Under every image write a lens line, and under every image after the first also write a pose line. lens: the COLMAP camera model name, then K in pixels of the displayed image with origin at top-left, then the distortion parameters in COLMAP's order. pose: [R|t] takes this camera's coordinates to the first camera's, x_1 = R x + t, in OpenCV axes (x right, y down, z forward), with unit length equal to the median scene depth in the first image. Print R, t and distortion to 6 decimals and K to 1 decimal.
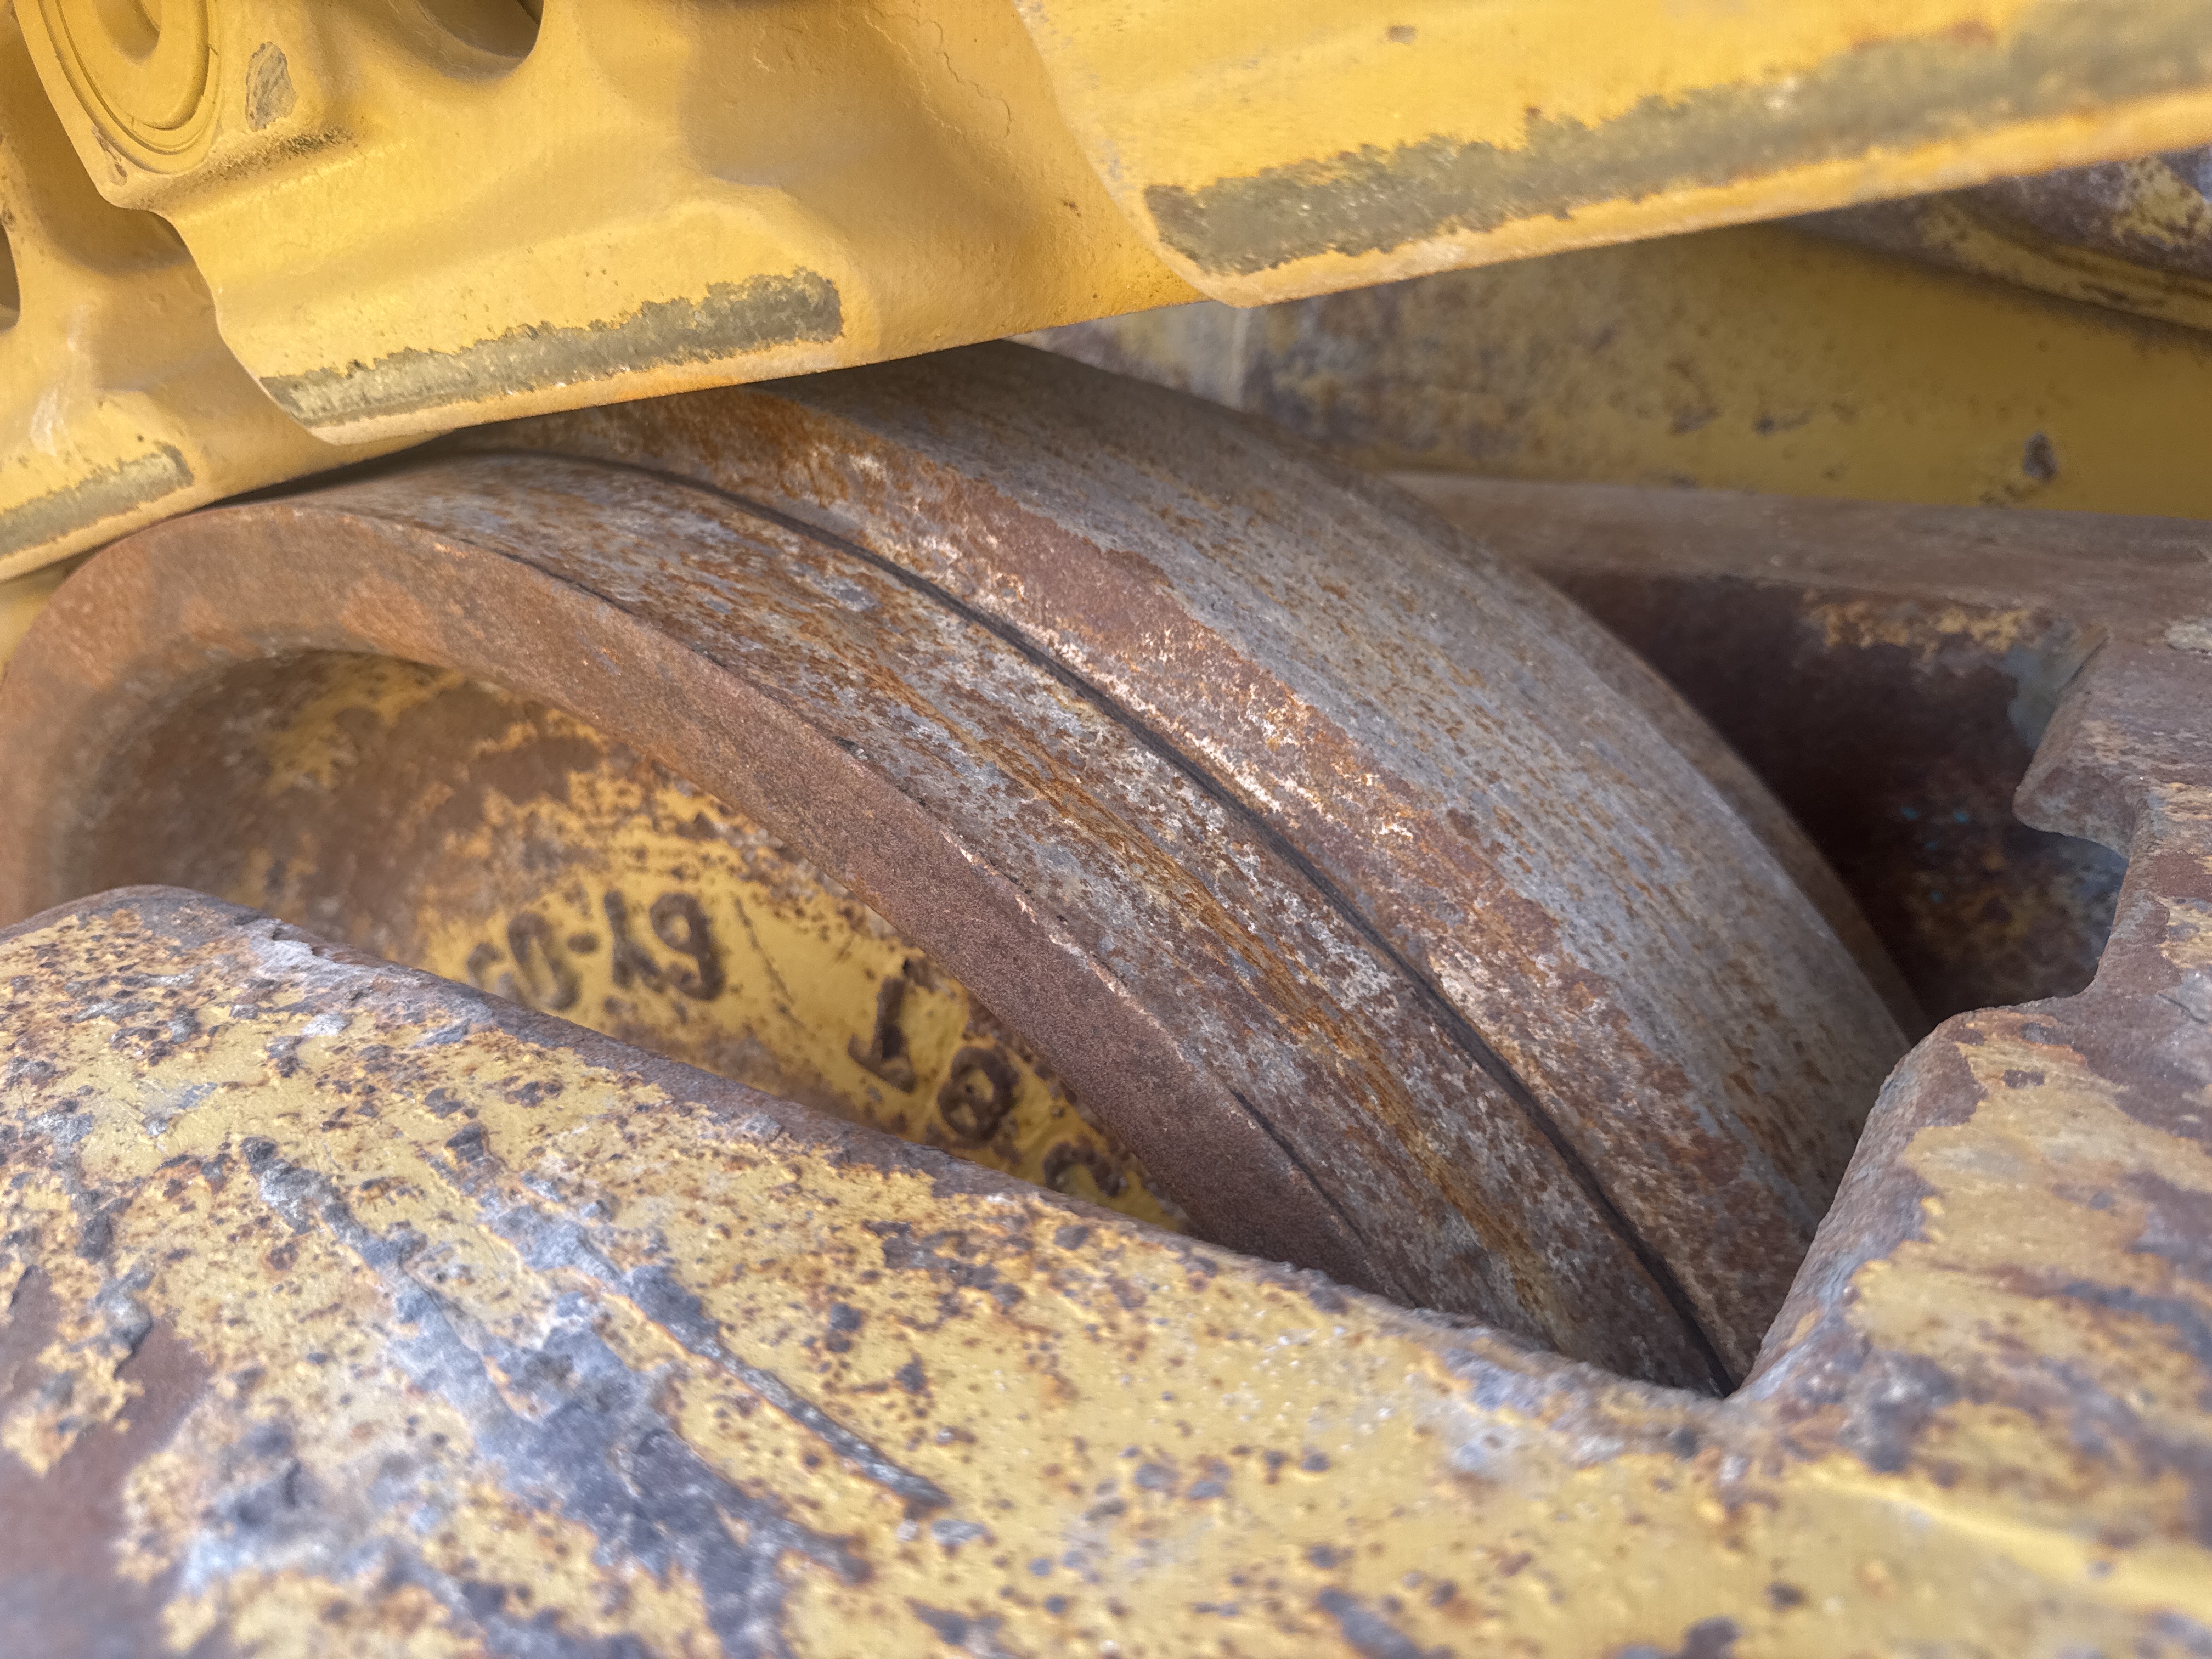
lens RADIAL K [[1608.2, 0, 1106.0], [0, 1608.2, 829.5], [0, 0, 1]] dist [0.120871, -0.217153]
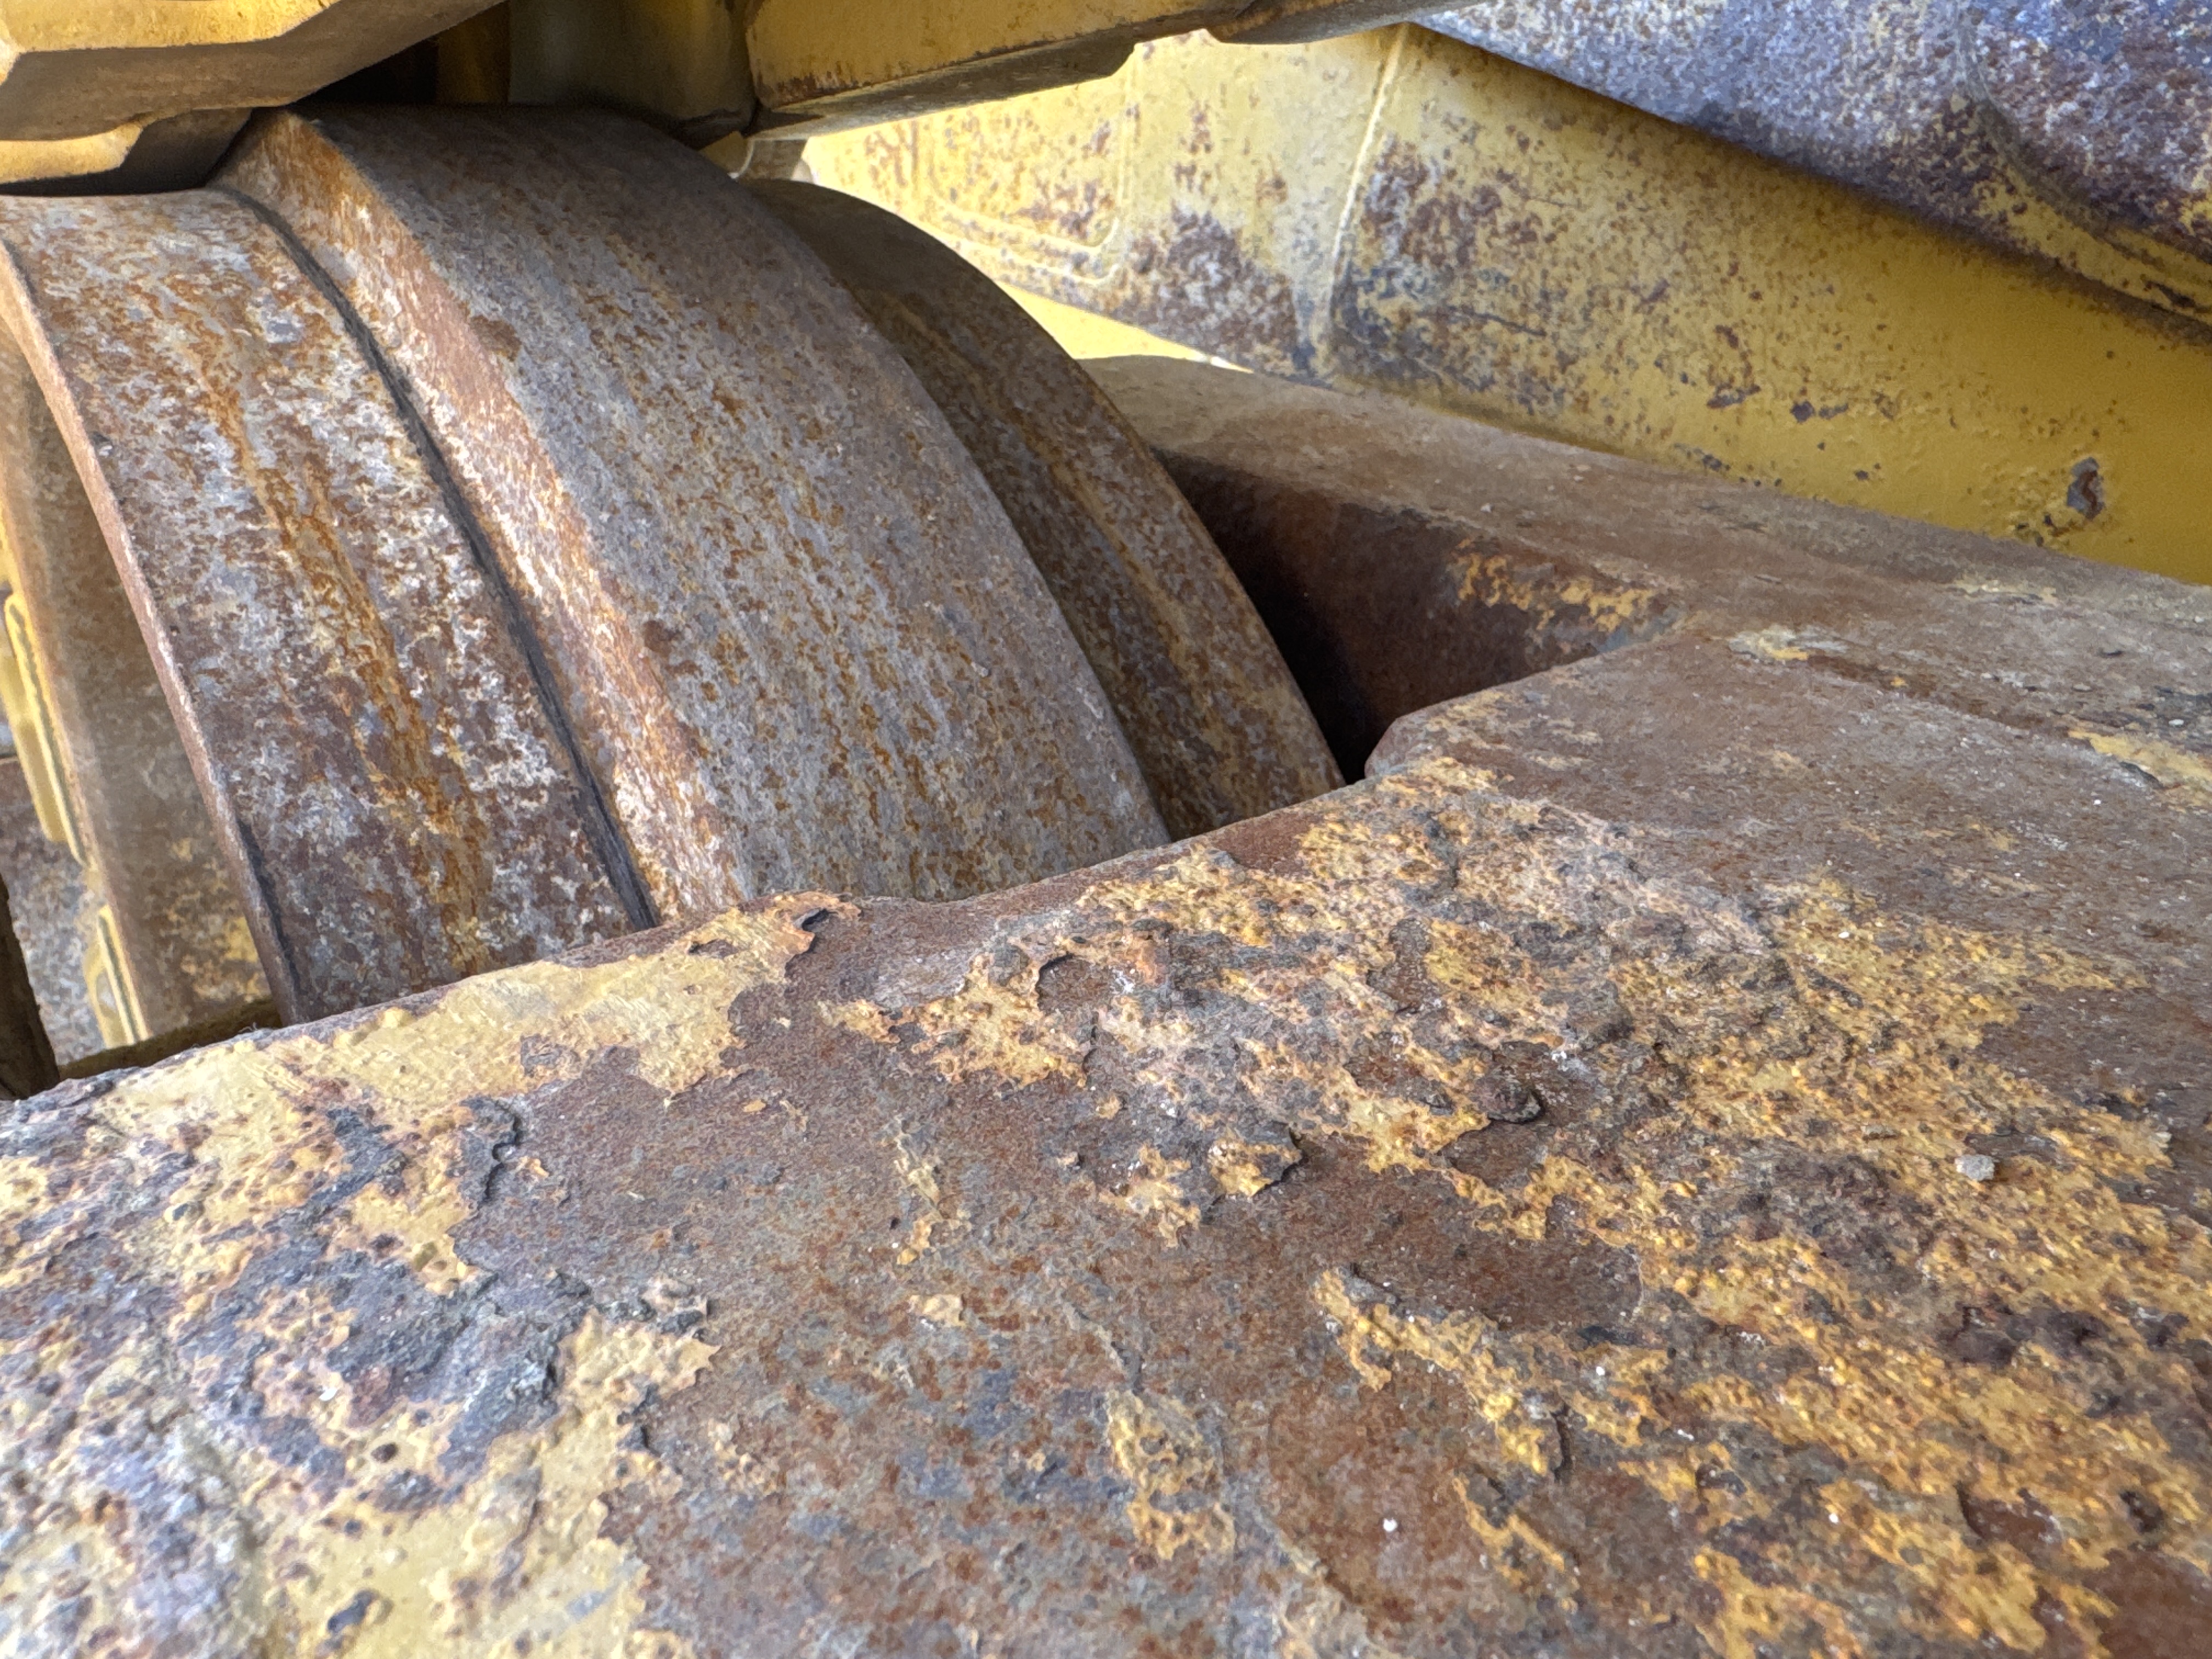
lens RADIAL K [[1552.7, 0, 1106.0], [0, 1552.7, 829.5], [0, 0, 1]] dist [0.036854, -0.056749]
pose [[0.943987, 0.218576, -0.247209, 0.710159], [-0.207420, 0.975698, 0.070638, -0.011808], [0.256641, -0.015405, 0.966384, 0.166556]]
